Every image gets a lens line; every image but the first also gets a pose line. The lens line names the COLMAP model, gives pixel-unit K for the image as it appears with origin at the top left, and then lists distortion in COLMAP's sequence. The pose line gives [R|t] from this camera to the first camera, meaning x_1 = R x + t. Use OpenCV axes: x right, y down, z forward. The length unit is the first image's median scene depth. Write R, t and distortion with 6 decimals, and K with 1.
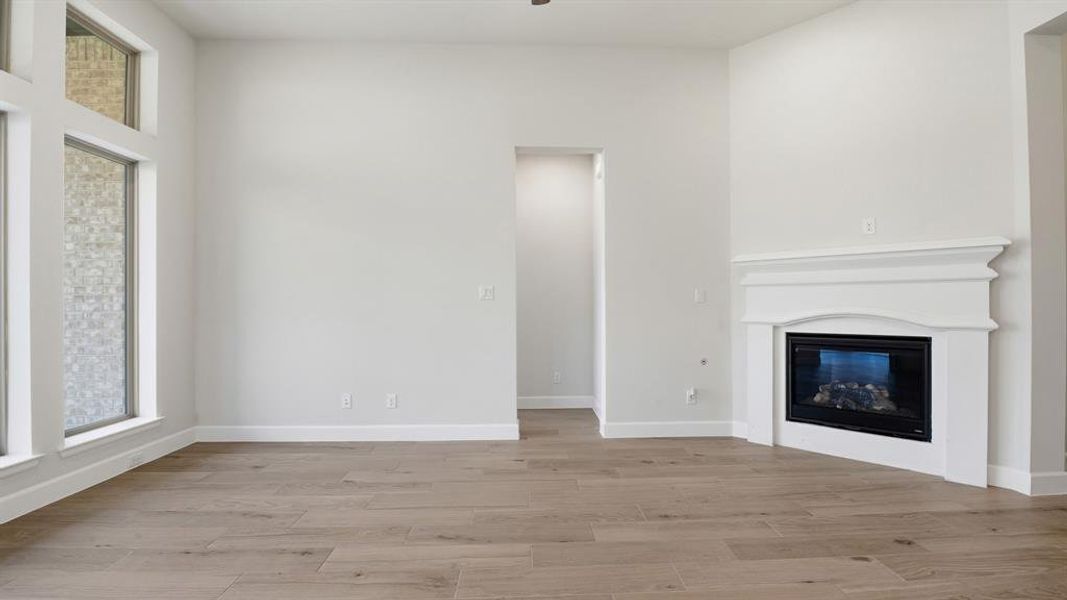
lens RADIAL K [[441.8, 0, 533.5], [0, 441.8, 300.0], [0, 0, 1]] dist [-0.000726, -0.000087]
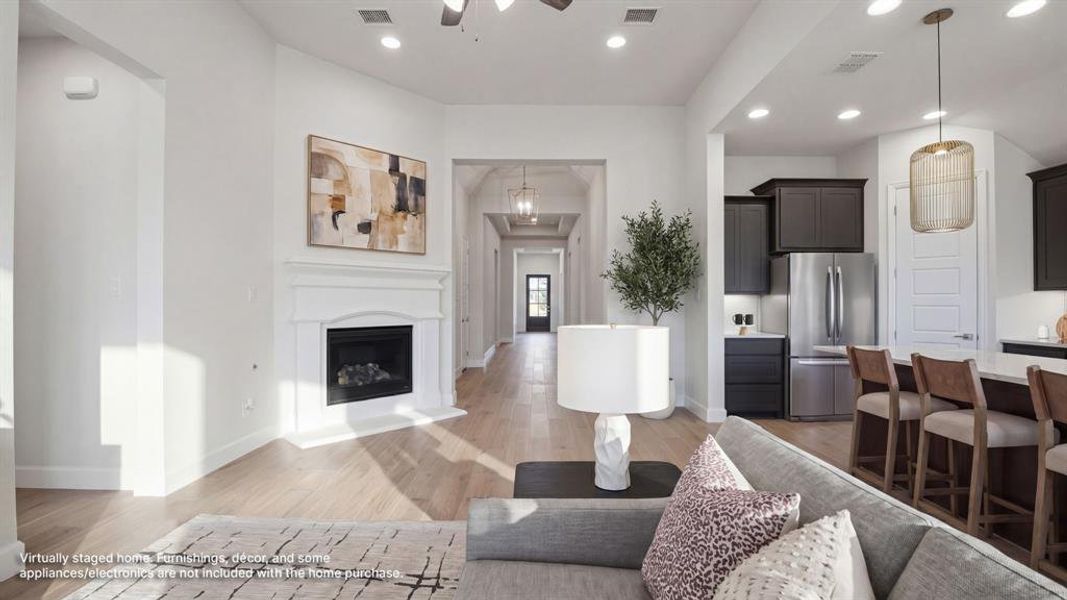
lens RADIAL K [[441.8, 0, 533.5], [0, 441.8, 300.0], [0, 0, 1]] dist [-0.000726, -0.000087]
pose [[0.031659, 0.012050, 0.999426, -0.590723], [-0.012798, 0.999850, -0.011650, 0.007469], [-0.999417, -0.012422, 0.031808, 0.474925]]
